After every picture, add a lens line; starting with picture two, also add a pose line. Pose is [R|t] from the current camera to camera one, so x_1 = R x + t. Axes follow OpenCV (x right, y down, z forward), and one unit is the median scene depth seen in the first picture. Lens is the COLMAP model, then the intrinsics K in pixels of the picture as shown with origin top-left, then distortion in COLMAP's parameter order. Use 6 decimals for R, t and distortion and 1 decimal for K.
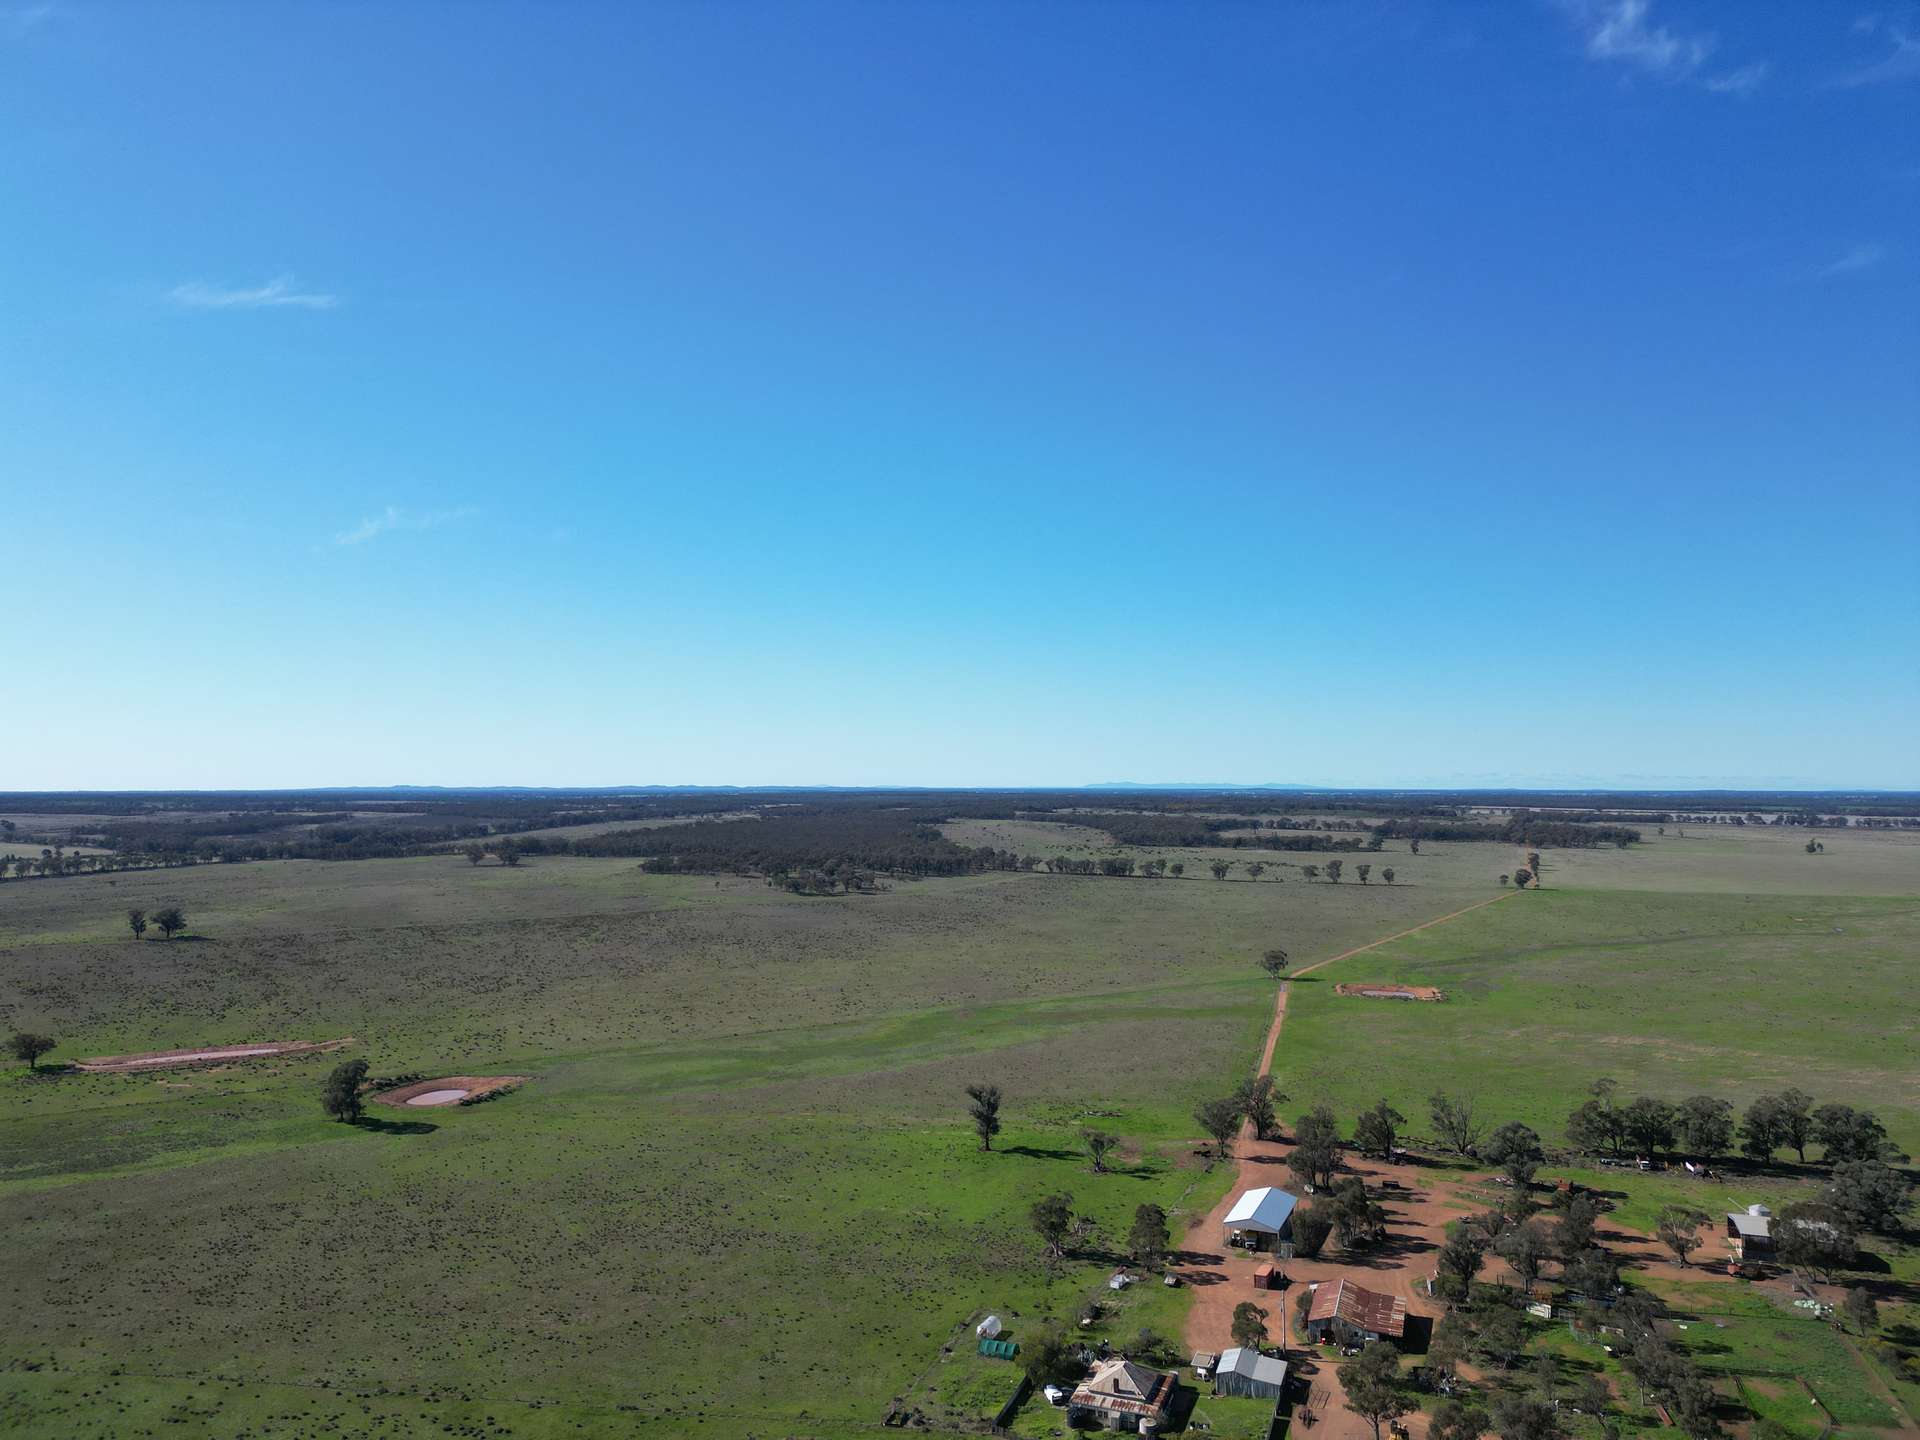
lens RADIAL K [[1357.1, 0, 935.6], [0, 1357.1, 615.8], [0, 0, 1]] dist [0.046701, -0.029650]
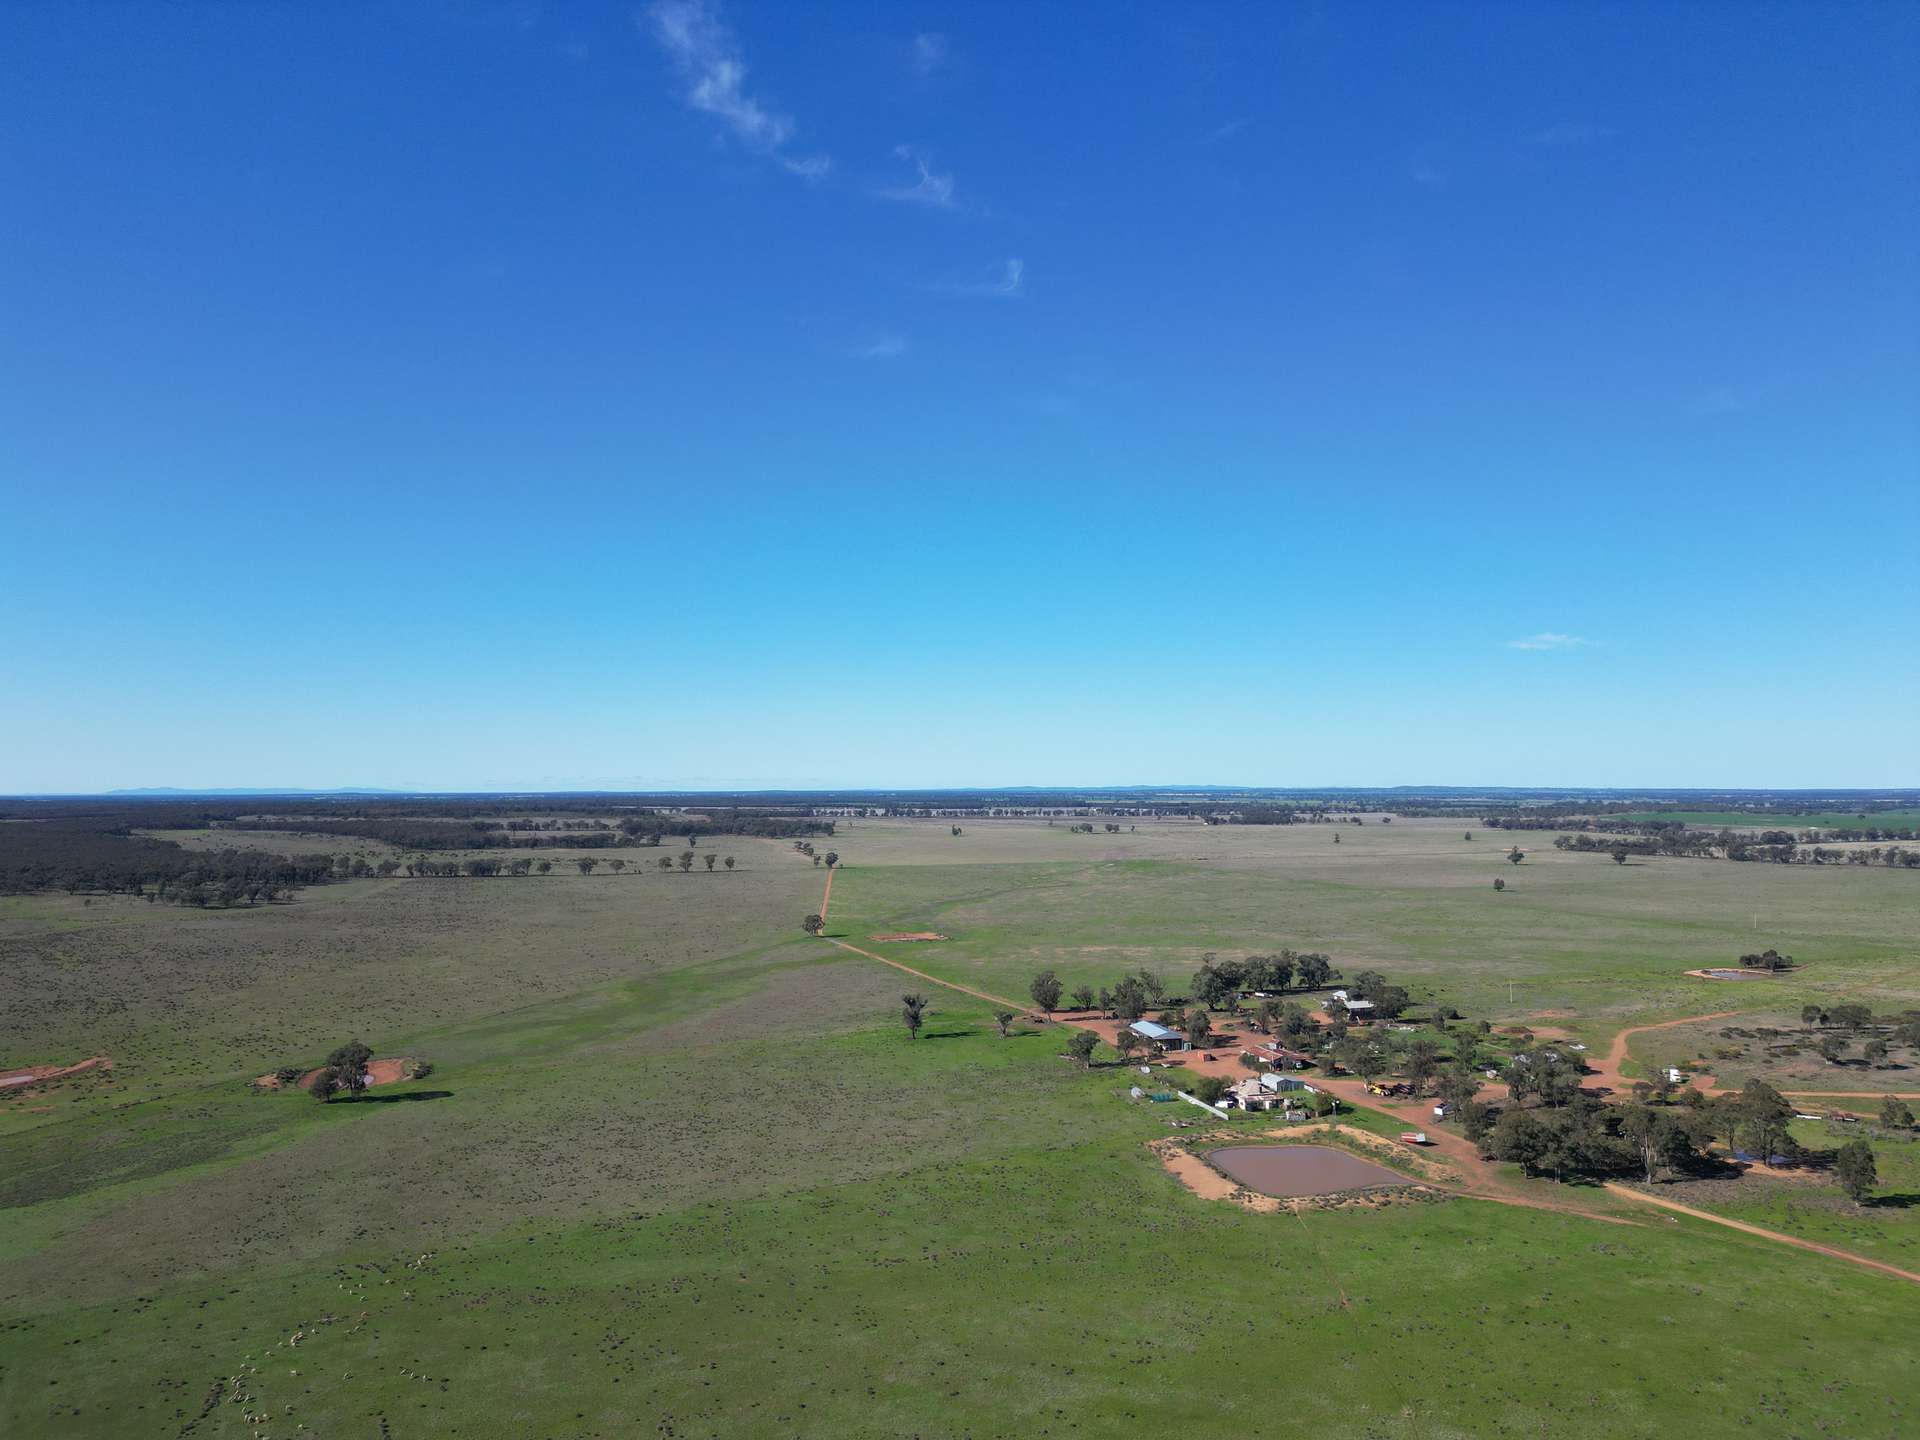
lens RADIAL K [[1357.1, 0, 956.0], [0, 1357.1, 729.1], [0, 0, 1]] dist [0.046701, -0.029650]
pose [[0.789678, 0.021436, 0.613147, -0.219759], [-0.070376, 0.995958, 0.055819, -0.005036], [-0.609471, -0.087230, 0.787995, -0.035368]]
